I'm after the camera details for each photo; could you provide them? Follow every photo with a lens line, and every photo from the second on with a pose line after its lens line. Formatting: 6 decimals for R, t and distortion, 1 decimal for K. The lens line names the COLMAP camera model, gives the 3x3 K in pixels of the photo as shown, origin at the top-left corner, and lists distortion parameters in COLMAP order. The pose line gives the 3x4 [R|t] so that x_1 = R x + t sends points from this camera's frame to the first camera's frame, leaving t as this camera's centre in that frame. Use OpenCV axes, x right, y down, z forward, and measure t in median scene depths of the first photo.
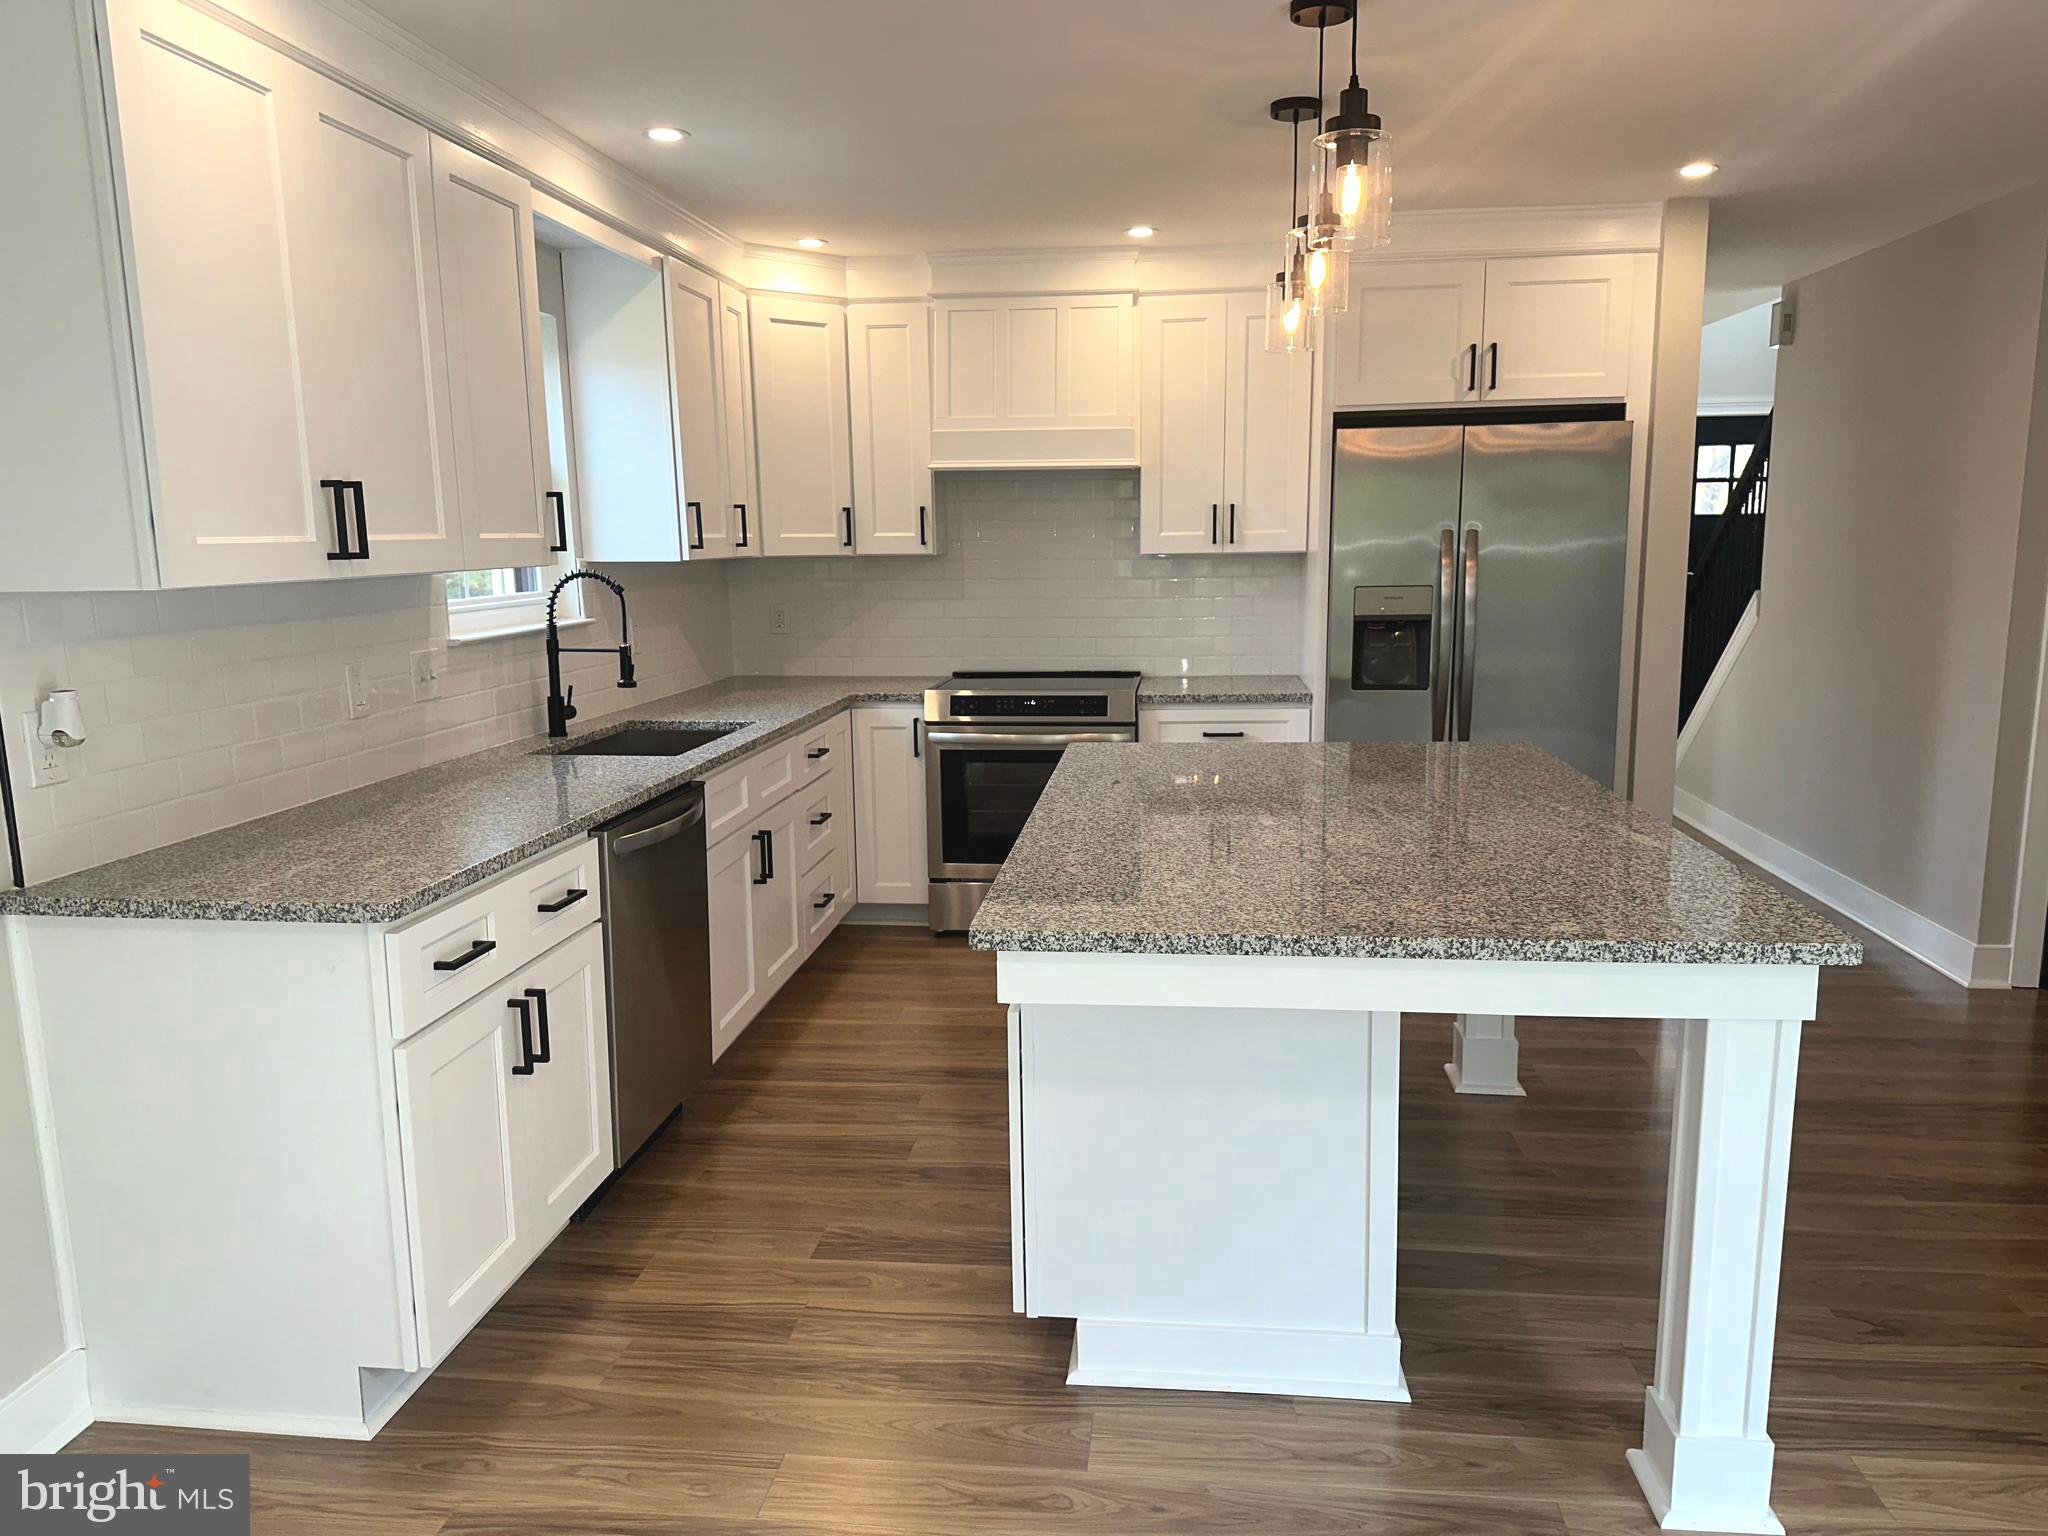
lens RADIAL K [[1444.8, 0, 1034.3], [0, 1444.8, 792.8], [0, 0, 1]] dist [0.088801, -0.096320]
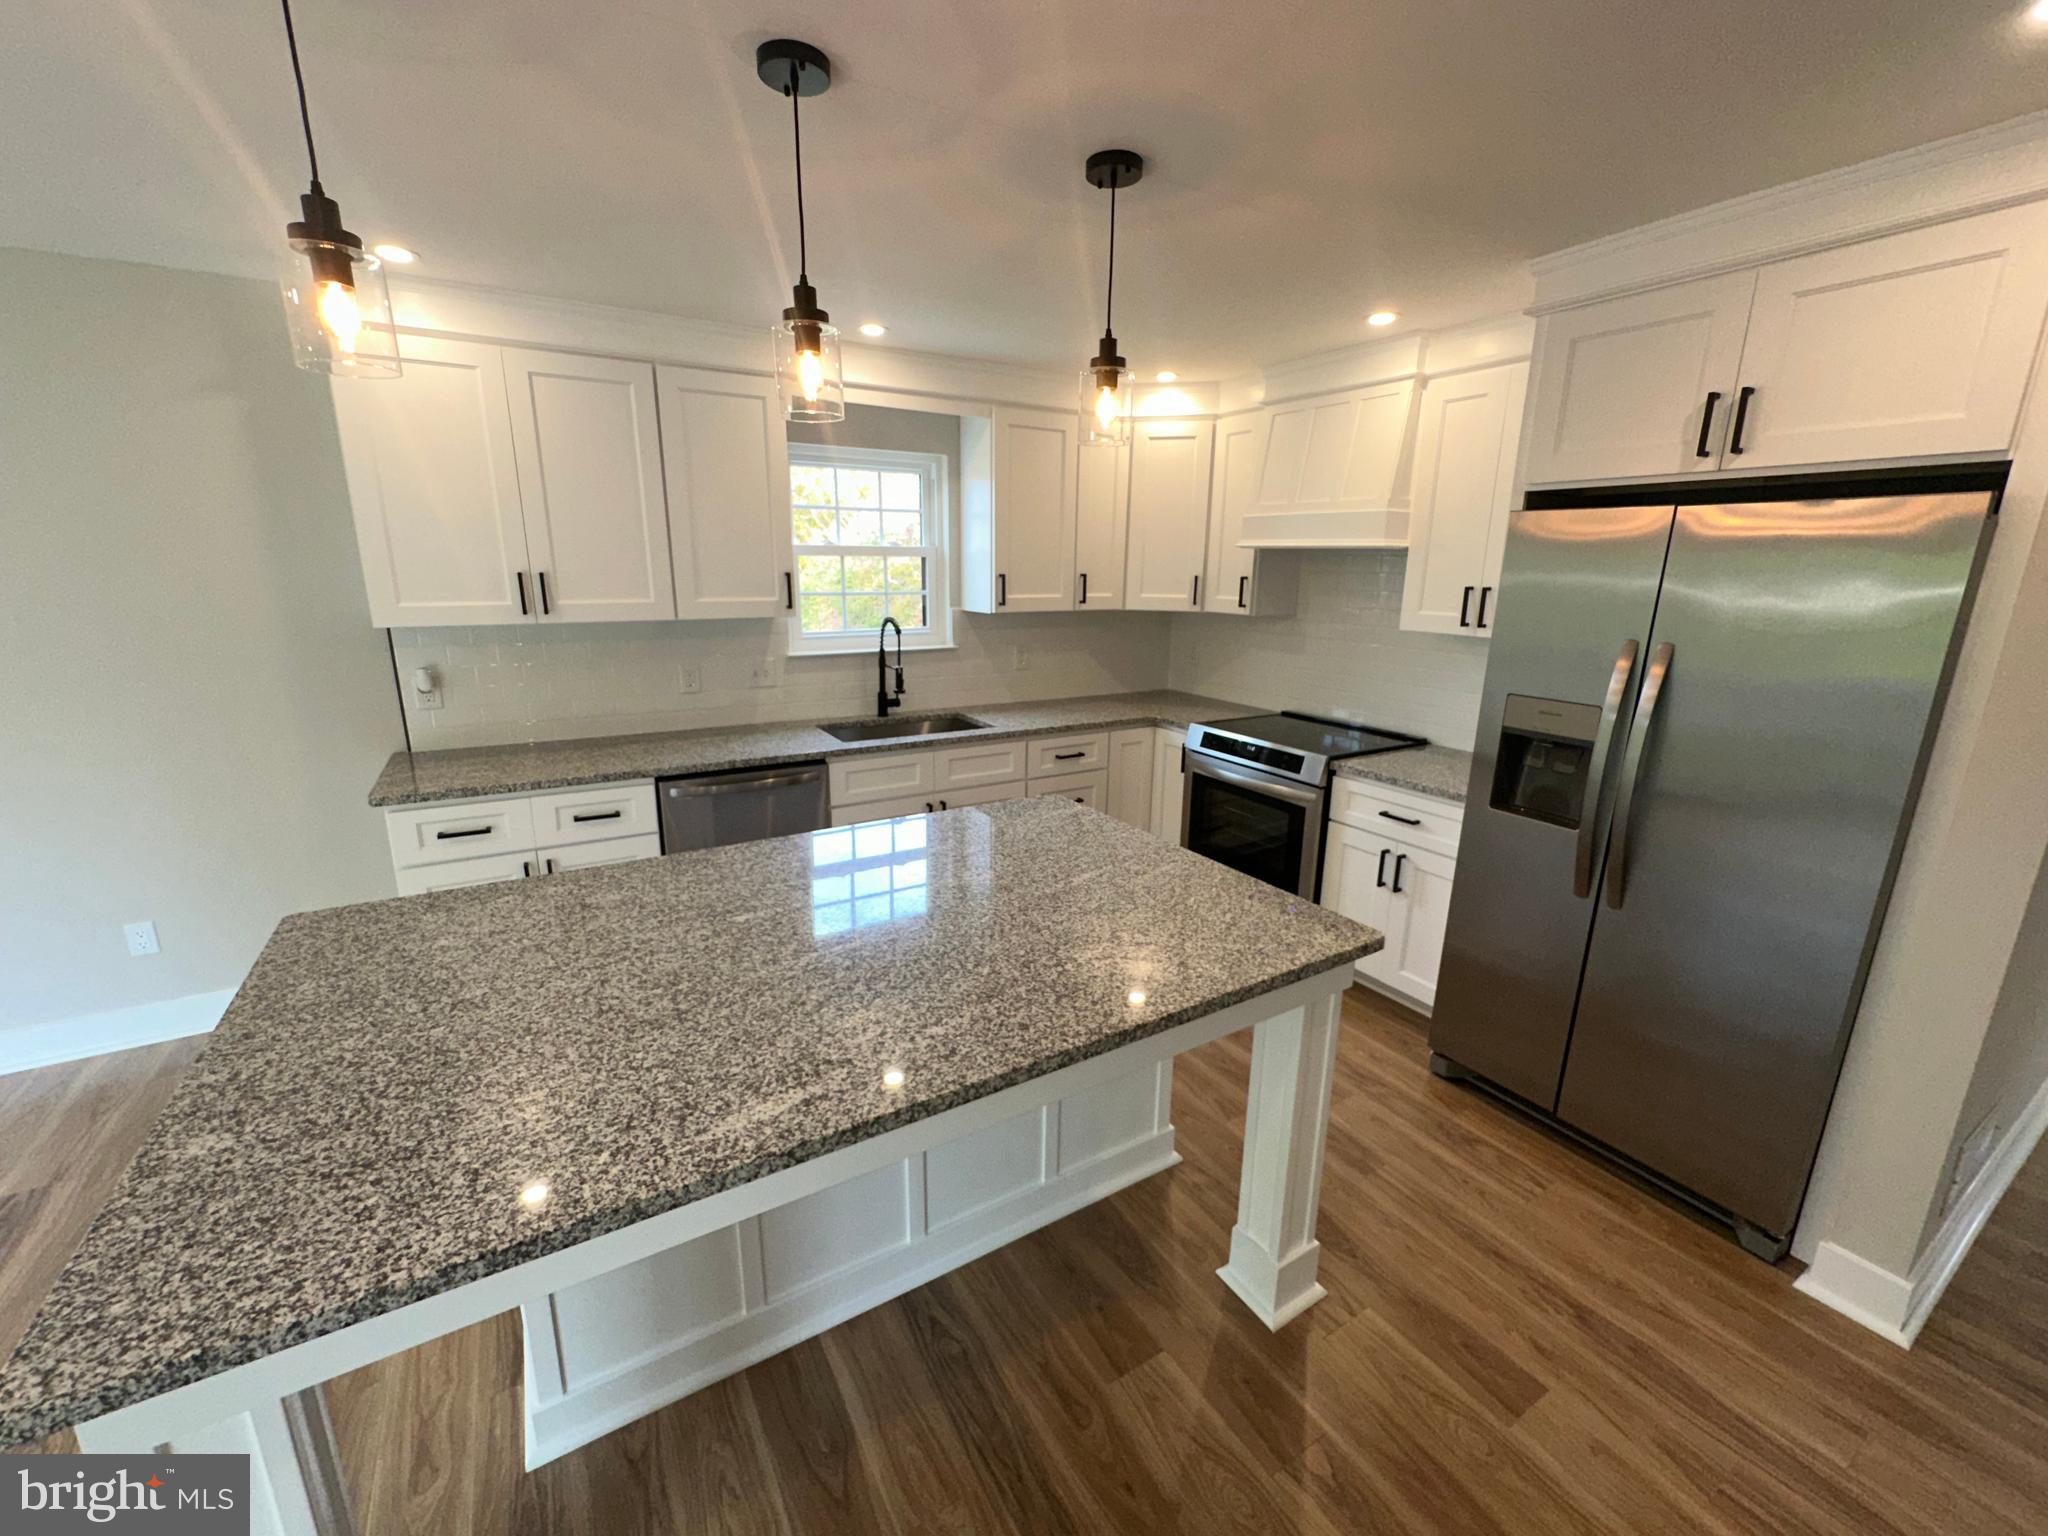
lens RADIAL K [[826.2, 0, 1019.6], [0, 826.2, 768.8], [0, 0, 1]] dist [-0.001731, 0.001266]
pose [[0.604415, 0.214853, -0.767151, 0.442556], [-0.160511, 0.976042, 0.146895, -0.126241], [0.780332, 0.034351, 0.624421, 0.473122]]
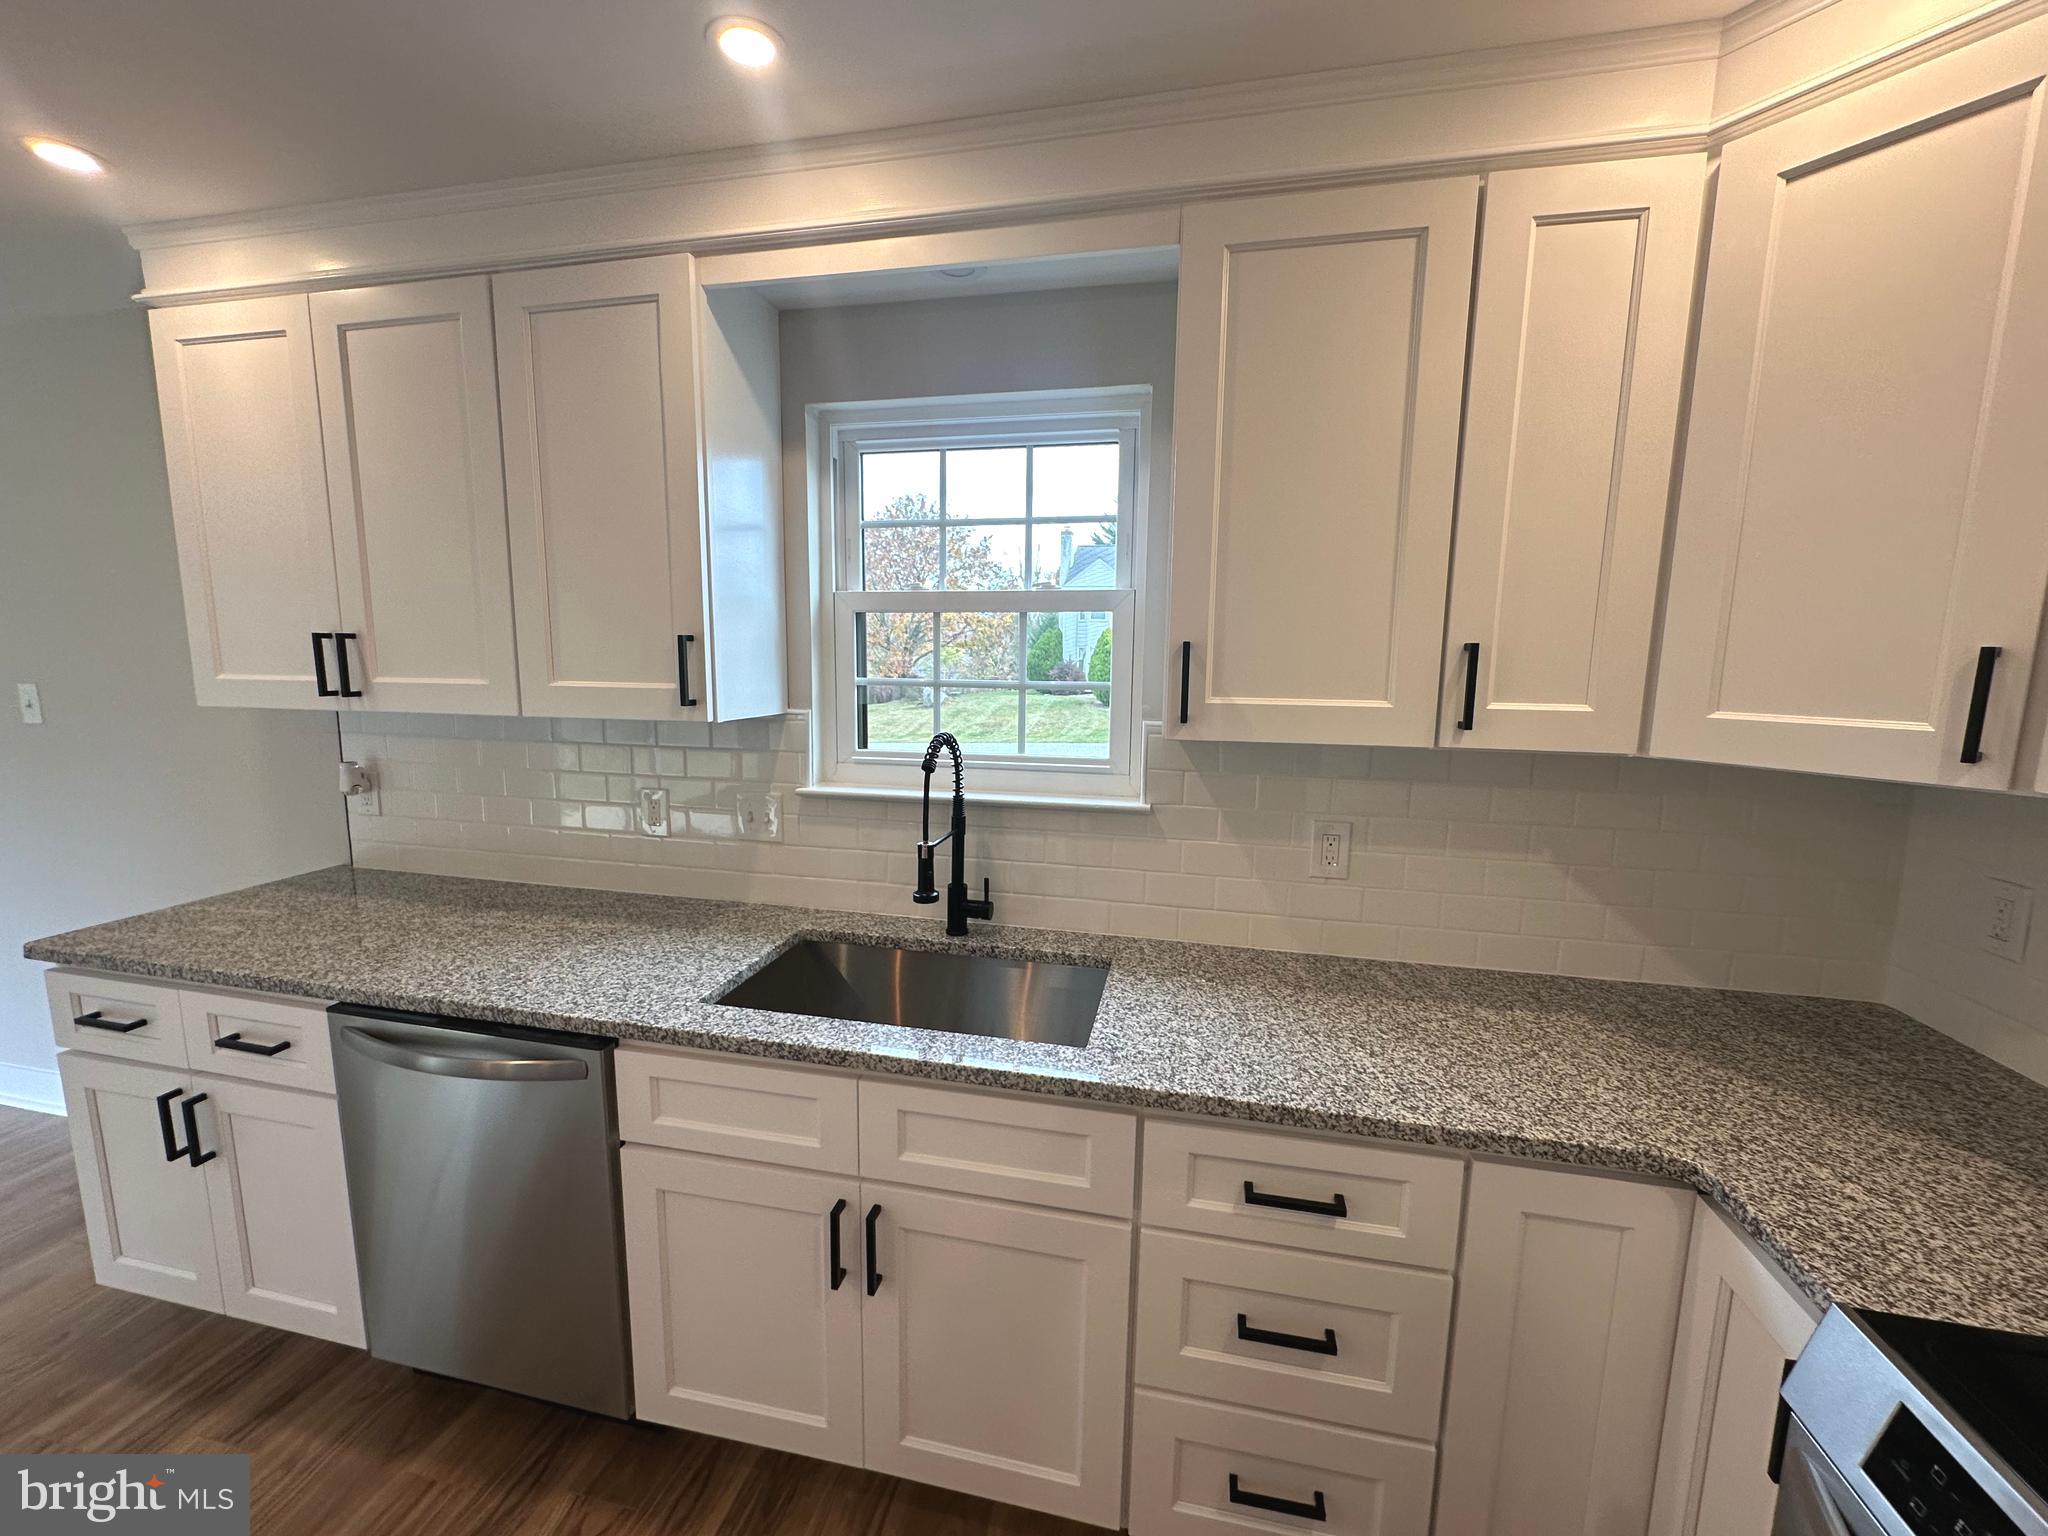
lens RADIAL K [[826.2, 0, 1017.7], [0, 826.2, 761.2], [0, 0, 1]] dist [-0.001731, 0.001266]
pose [[-0.106446, 0.145920, -0.983553, 0.090236], [-0.185794, 0.968832, 0.163844, -0.185871], [0.976806, 0.200179, -0.076018, 0.925342]]
